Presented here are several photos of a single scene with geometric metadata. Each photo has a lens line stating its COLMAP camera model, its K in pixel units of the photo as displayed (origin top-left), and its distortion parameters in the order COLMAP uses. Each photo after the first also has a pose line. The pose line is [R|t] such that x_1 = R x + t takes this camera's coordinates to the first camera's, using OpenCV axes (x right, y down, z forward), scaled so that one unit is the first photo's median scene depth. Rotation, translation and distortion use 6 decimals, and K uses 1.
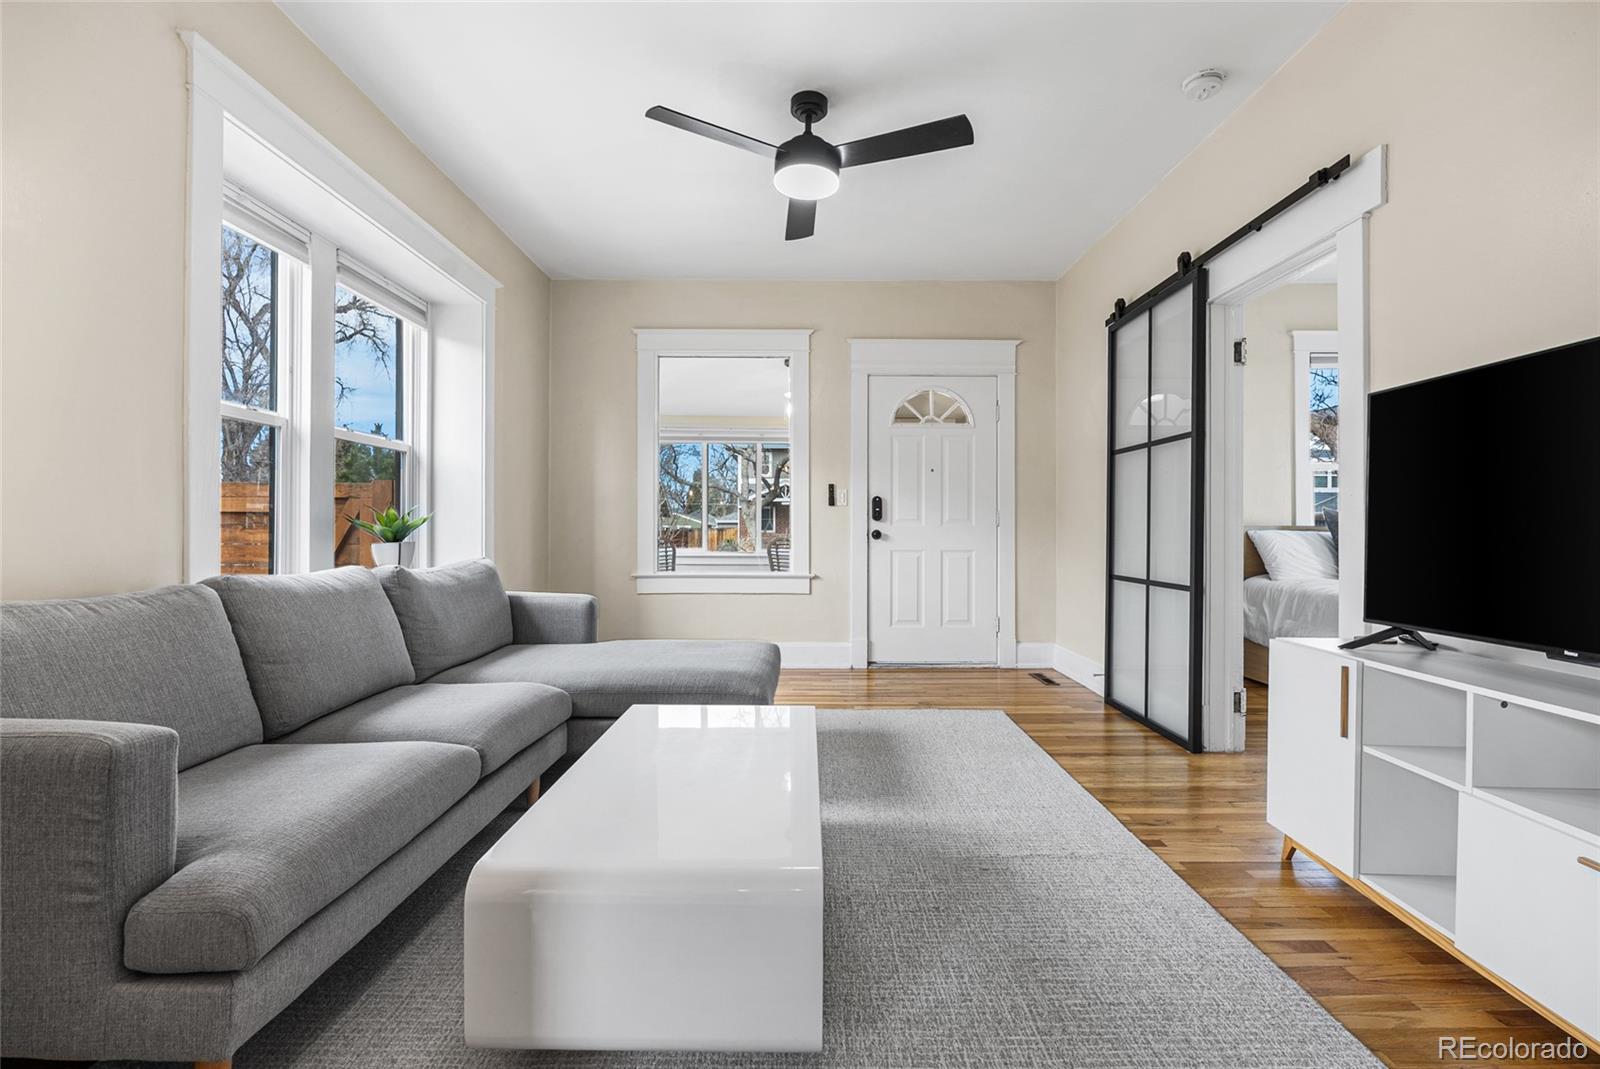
lens RADIAL K [[711.1, 0, 800.0], [0, 711.1, 534.5], [0, 0, 1]] dist [-0.004995, -0.000298]
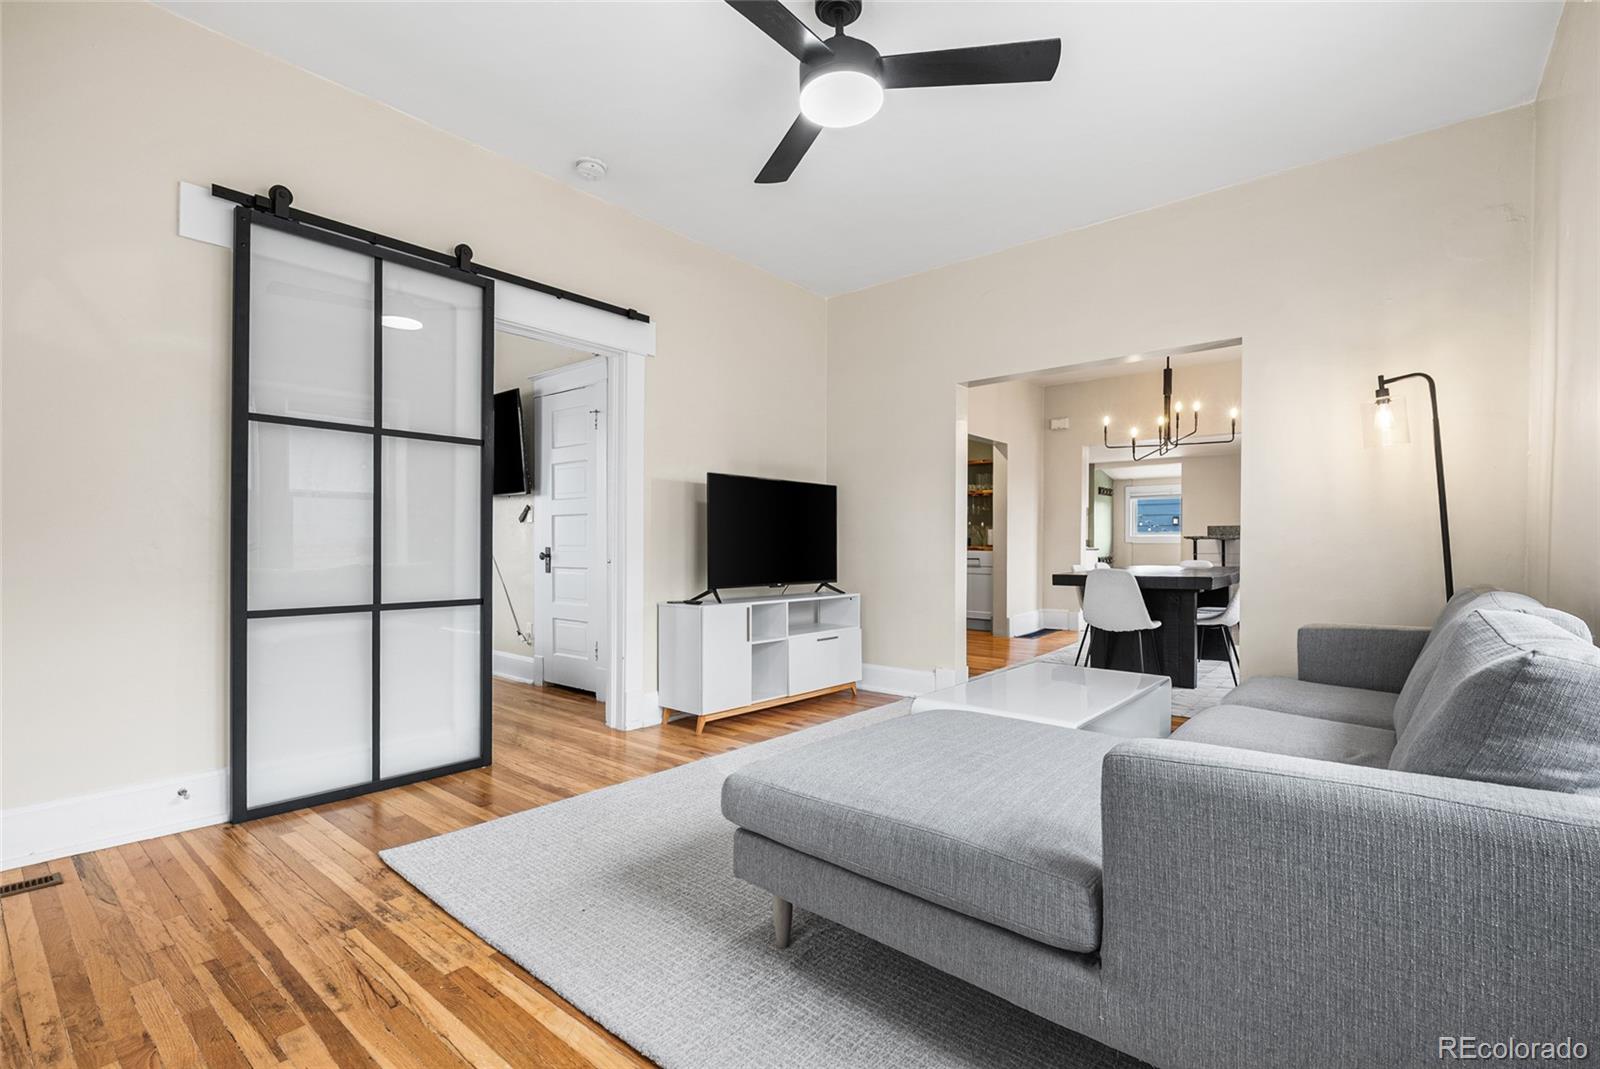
lens RADIAL K [[725.2, 0, 800.6], [0, 725.2, 549.2], [0, 0, 1]] dist [-0.003494, -0.000605]
pose [[-0.763832, -0.010961, 0.645321, -0.544535], [-0.002720, 0.999902, 0.013765, -0.012176], [-0.645409, 0.008759, -0.763787, 1.878960]]
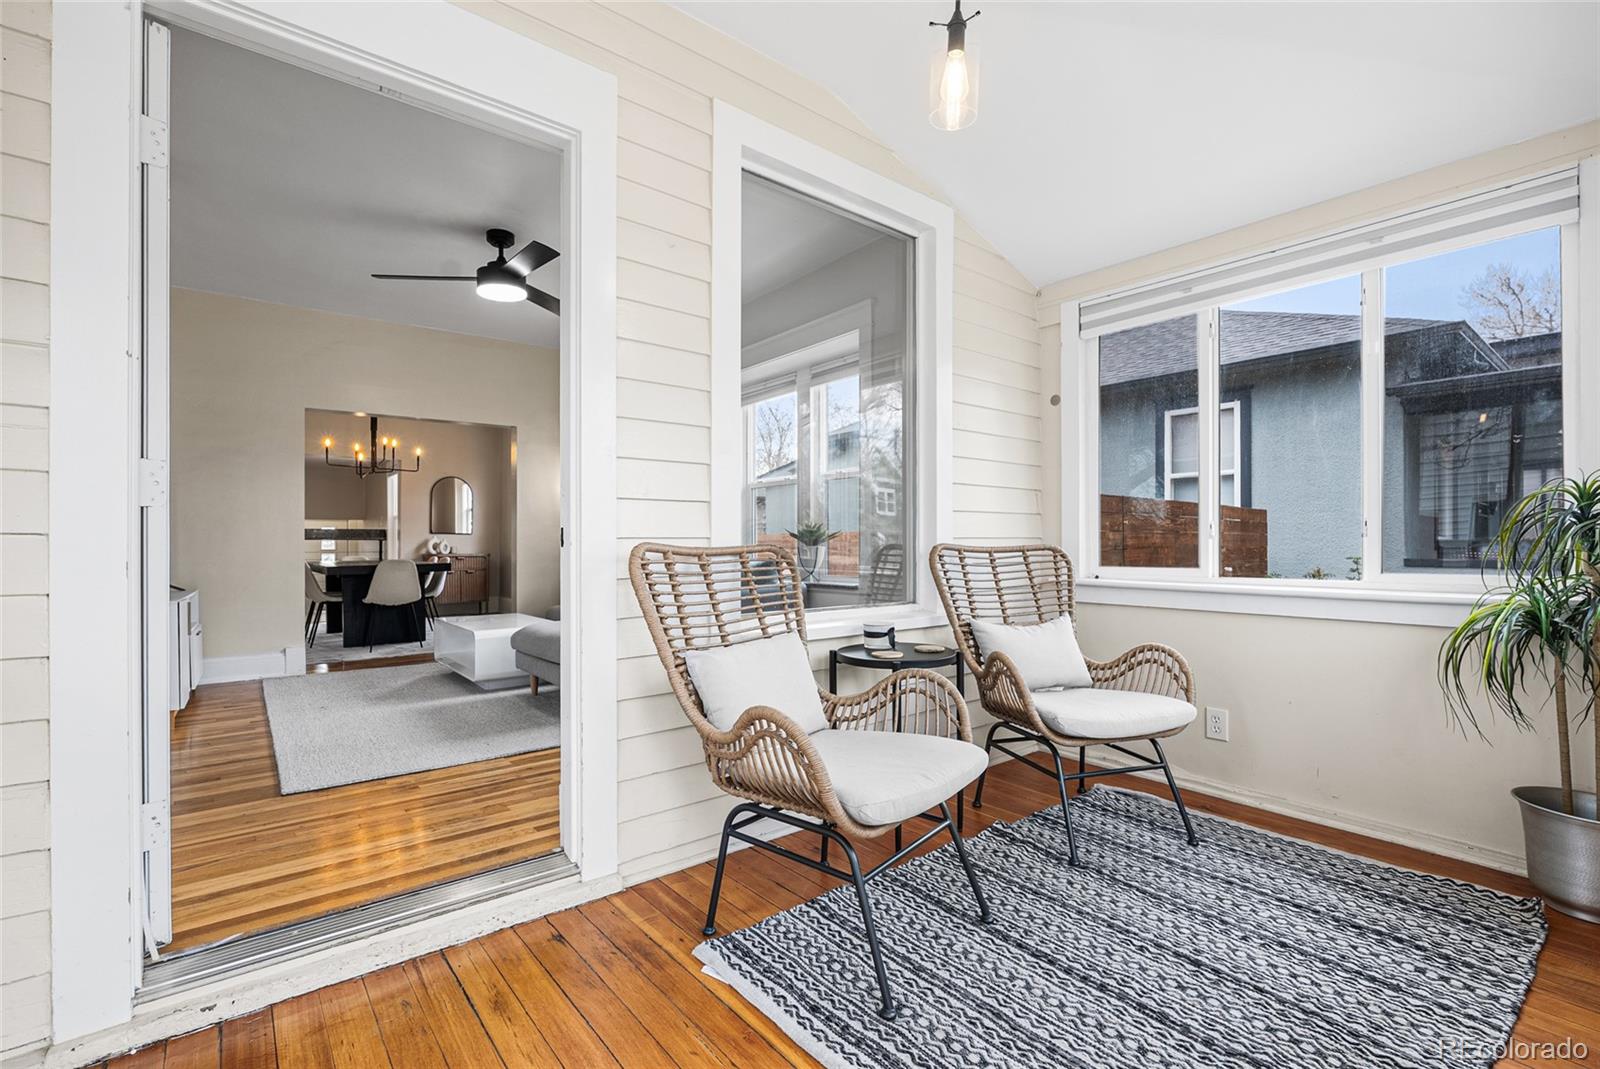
lens RADIAL K [[715.4, 0, 804.8], [0, 715.4, 541.5], [0, 0, 1]] dist [-0.000056, 0.000005]
pose [[-0.786527, -0.003618, -0.617545, 0.431644], [-0.003192, 0.999993, -0.001793, -0.005911], [0.617547, 0.000561, -0.786534, 2.829412]]
